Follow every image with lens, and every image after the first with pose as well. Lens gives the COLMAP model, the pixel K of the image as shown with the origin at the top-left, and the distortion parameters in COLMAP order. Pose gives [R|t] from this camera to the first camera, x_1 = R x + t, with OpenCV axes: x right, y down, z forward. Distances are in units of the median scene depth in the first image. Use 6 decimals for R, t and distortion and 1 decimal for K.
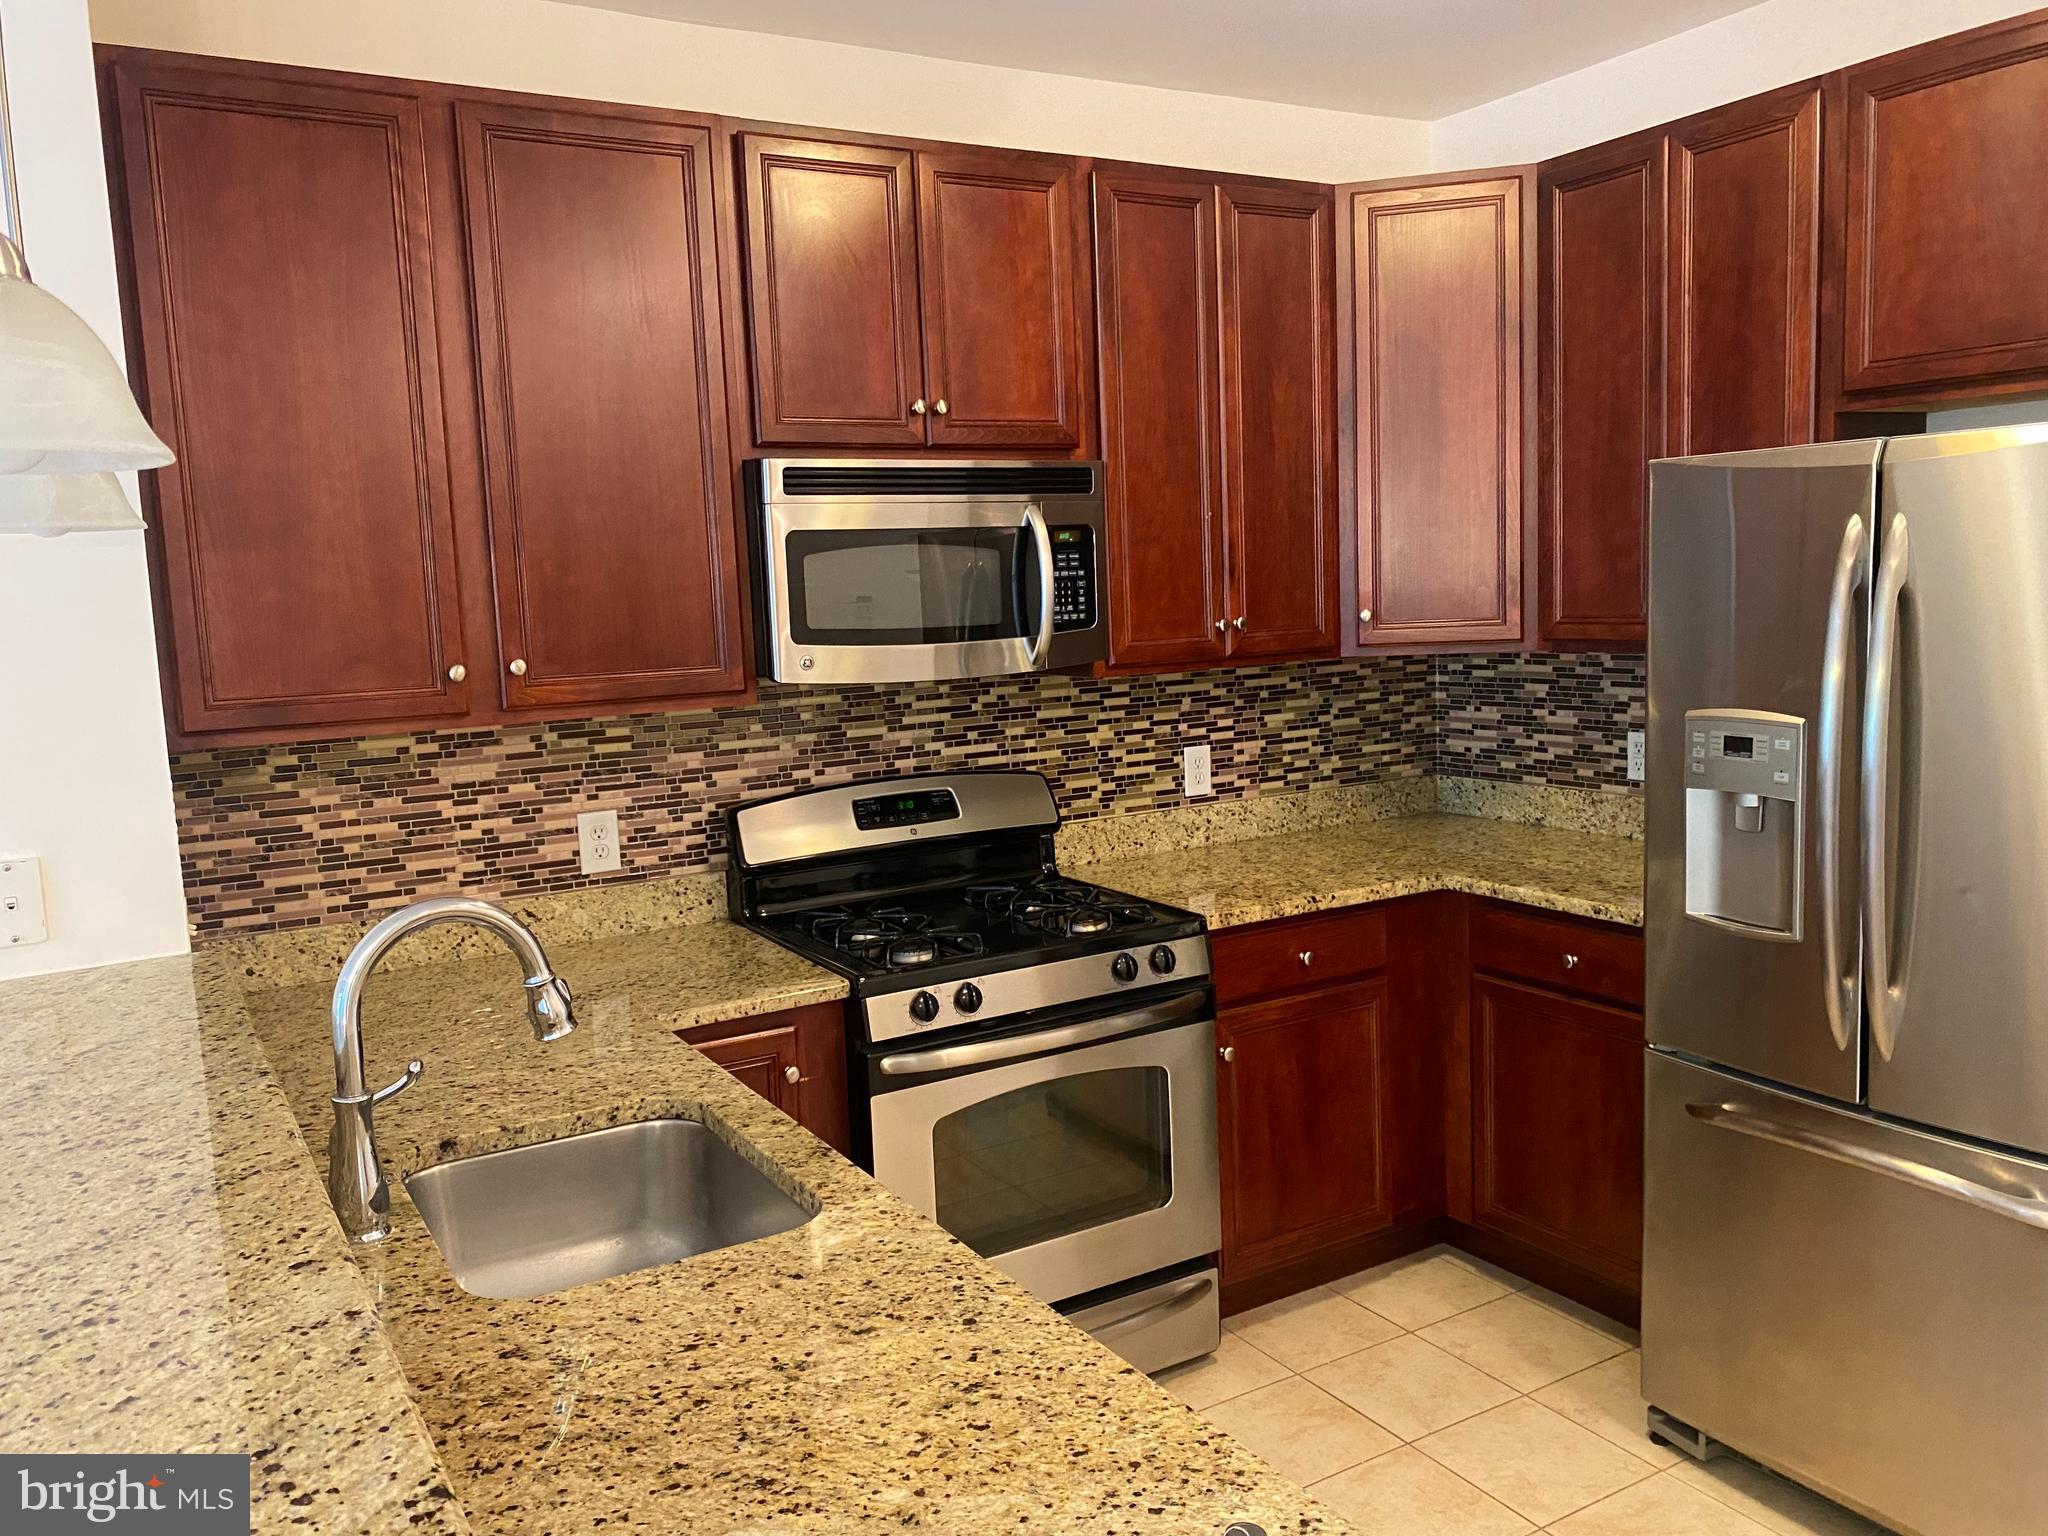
lens RADIAL K [[1552.5, 0, 982.6], [0, 1552.5, 766.6], [0, 0, 1]] dist [0.154089, -0.458235]
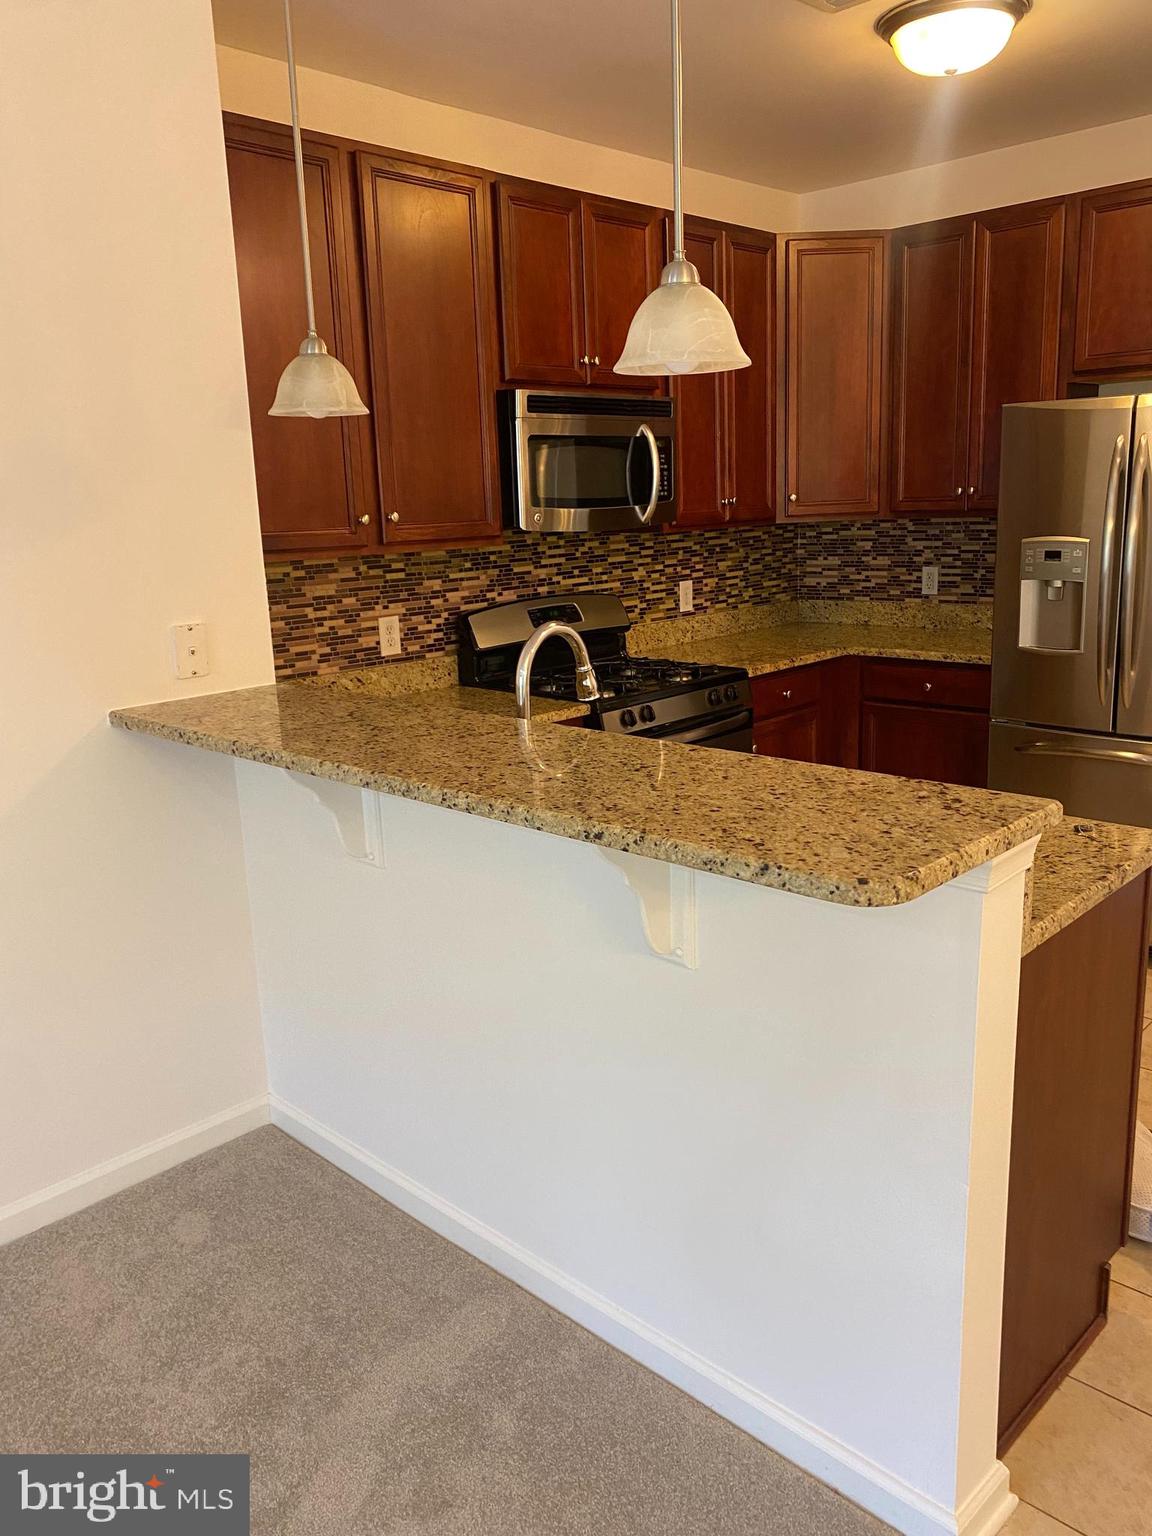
lens RADIAL K [[1164.4, 0, 579.9], [0, 1164.4, 756.4], [0, 0, 1]] dist [0.154089, -0.458235]
pose [[0.958927, -0.054041, 0.278457, -0.379682], [0.028561, 0.995090, 0.094765, 0.060034], [-0.282210, -0.082920, 0.955762, -0.191363]]
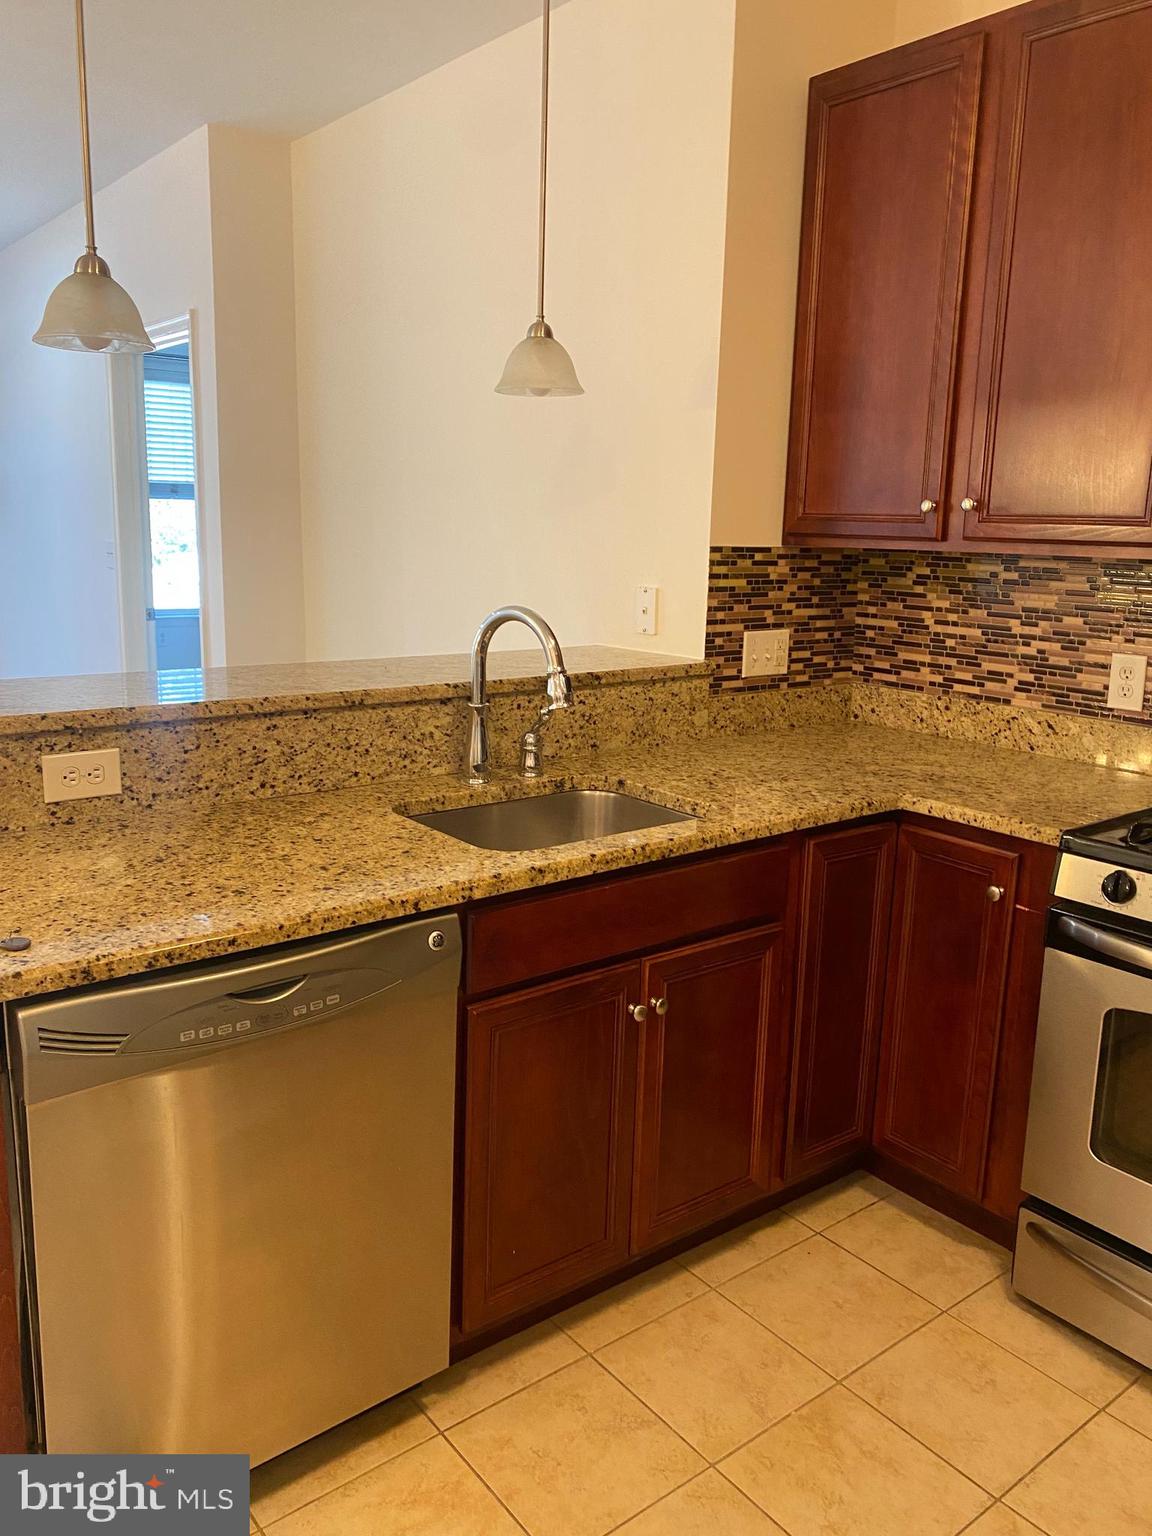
lens RADIAL K [[1164.4, 0, 579.9], [0, 1164.4, 756.4], [0, 0, 1]] dist [0.154089, -0.458235]
pose [[0.151109, 0.241011, -0.958686, 0.484502], [-0.151078, 0.964060, 0.218549, -0.023877], [0.976904, 0.111812, 0.182090, 0.455768]]
